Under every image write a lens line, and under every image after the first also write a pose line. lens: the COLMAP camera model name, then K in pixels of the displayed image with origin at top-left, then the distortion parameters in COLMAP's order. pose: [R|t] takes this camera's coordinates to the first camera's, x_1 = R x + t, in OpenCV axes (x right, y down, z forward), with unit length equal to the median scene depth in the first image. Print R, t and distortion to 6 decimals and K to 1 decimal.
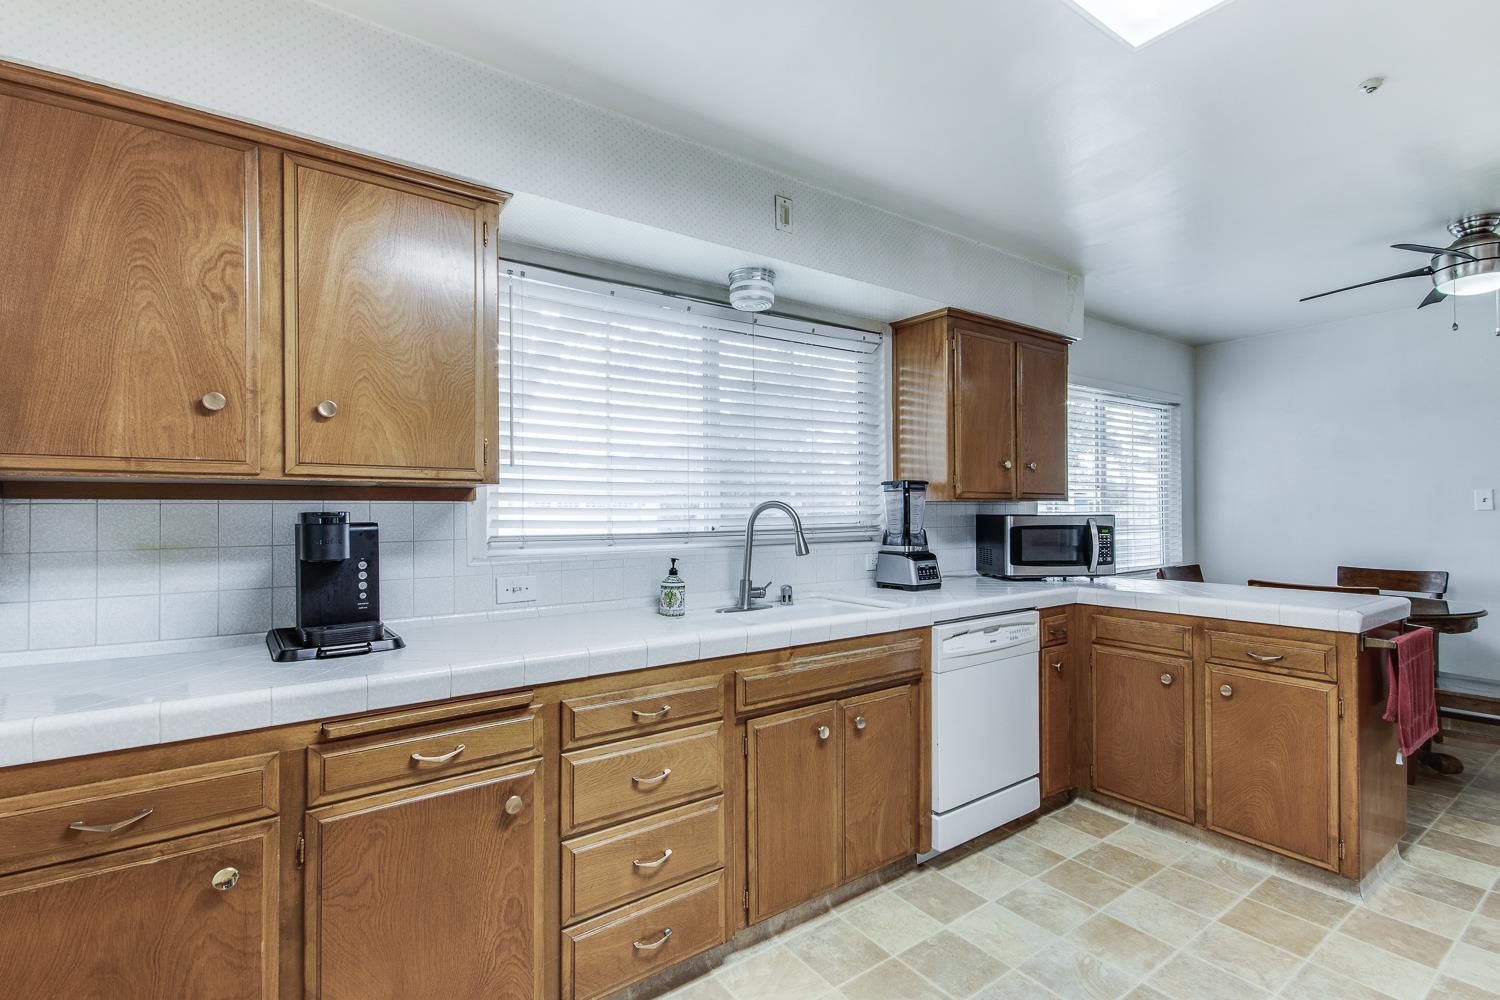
lens RADIAL K [[690.7, 0, 757.2], [0, 690.7, 500.9], [0, 0, 1]] dist [0.019951, -0.007668]
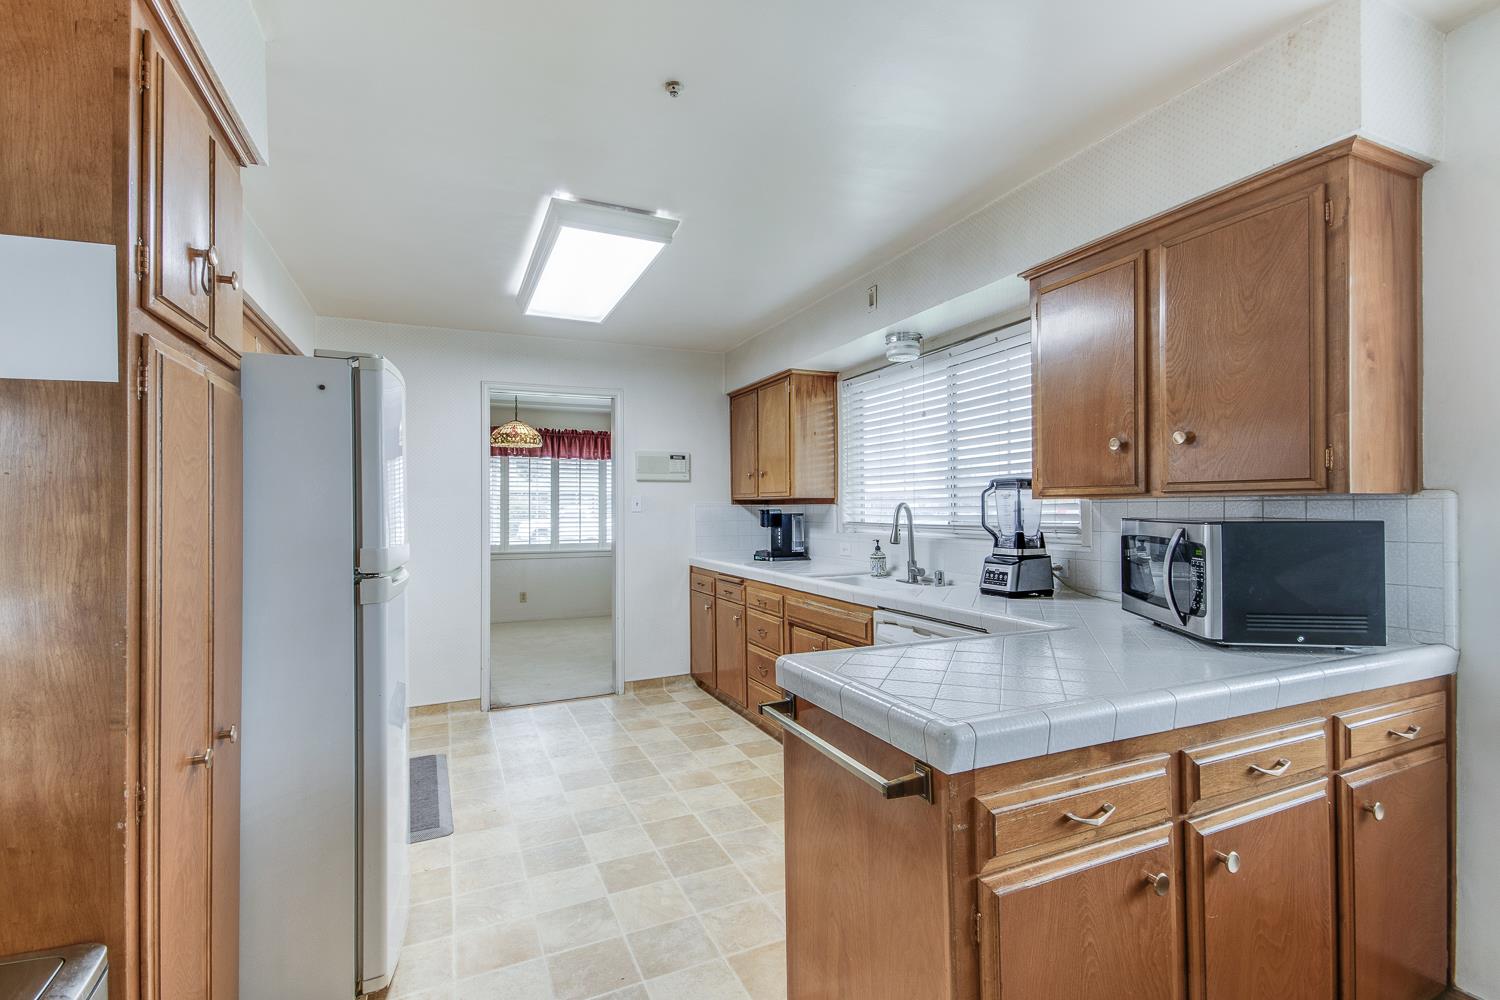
lens RADIAL K [[690.7, 0, 757.2], [0, 690.7, 500.9], [0, 0, 1]] dist [0.019951, -0.007668]
pose [[-0.198537, 0.000654, -0.980093, 1.329009], [0.023773, 0.999709, -0.004149, -0.004093], [0.979805, -0.024124, -0.198495, 0.950895]]
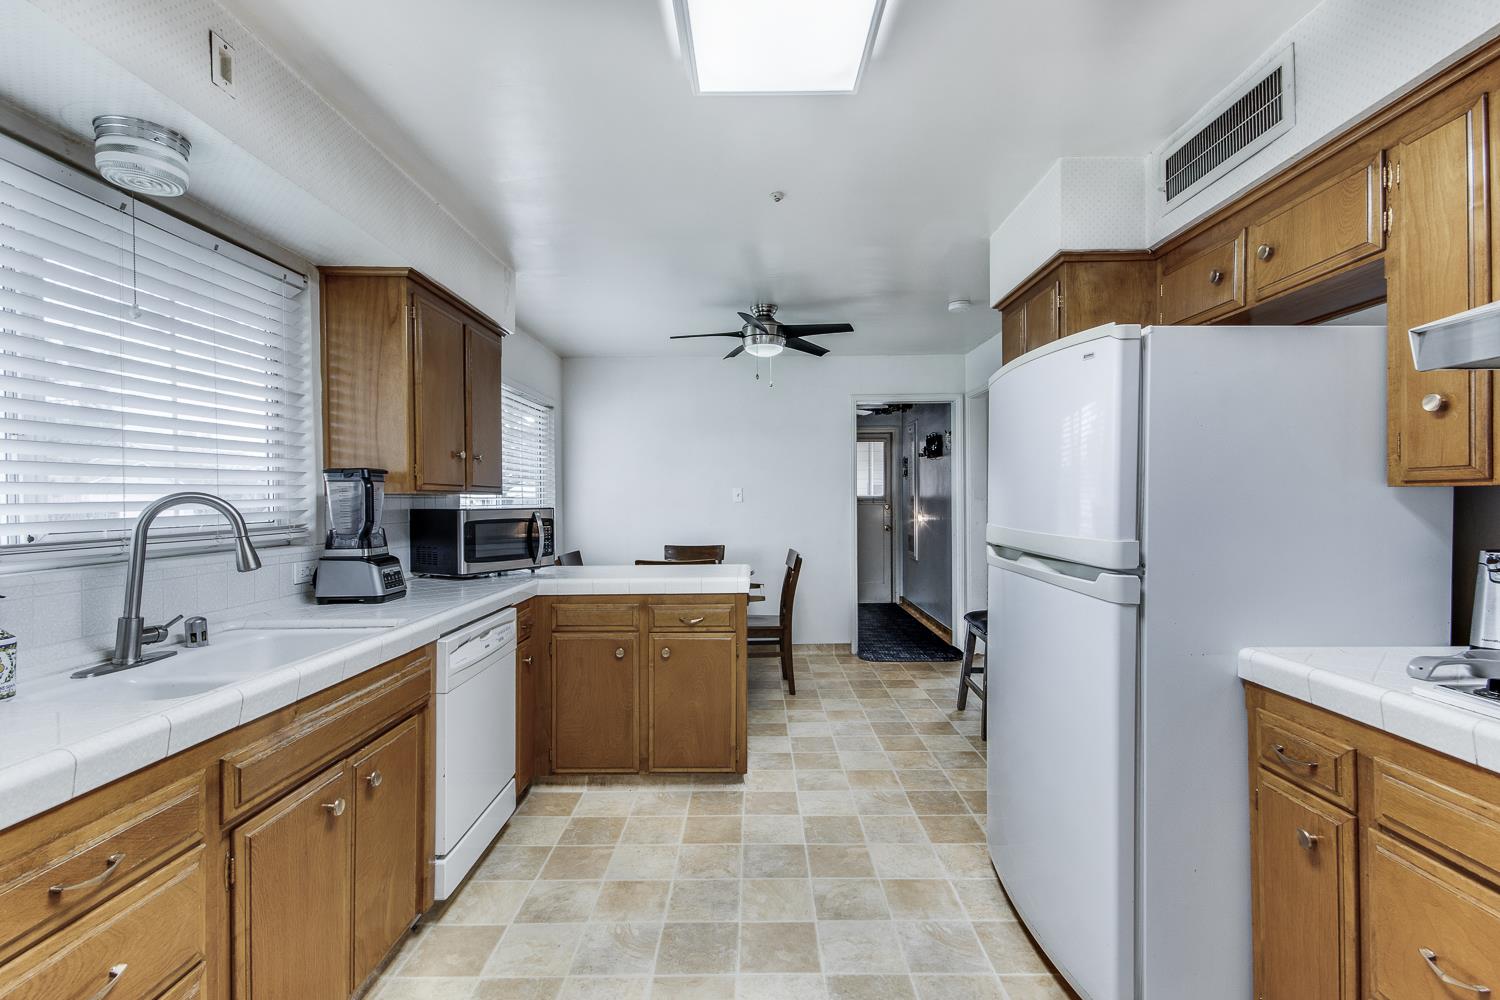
lens RADIAL K [[690.7, 0, 757.2], [0, 690.7, 500.9], [0, 0, 1]] dist [0.019951, -0.007668]
pose [[0.587635, -0.002516, 0.809122, -0.191707], [-0.006785, 0.999945, 0.008037, -0.001055], [-0.809097, -0.010213, 0.587586, 0.162692]]
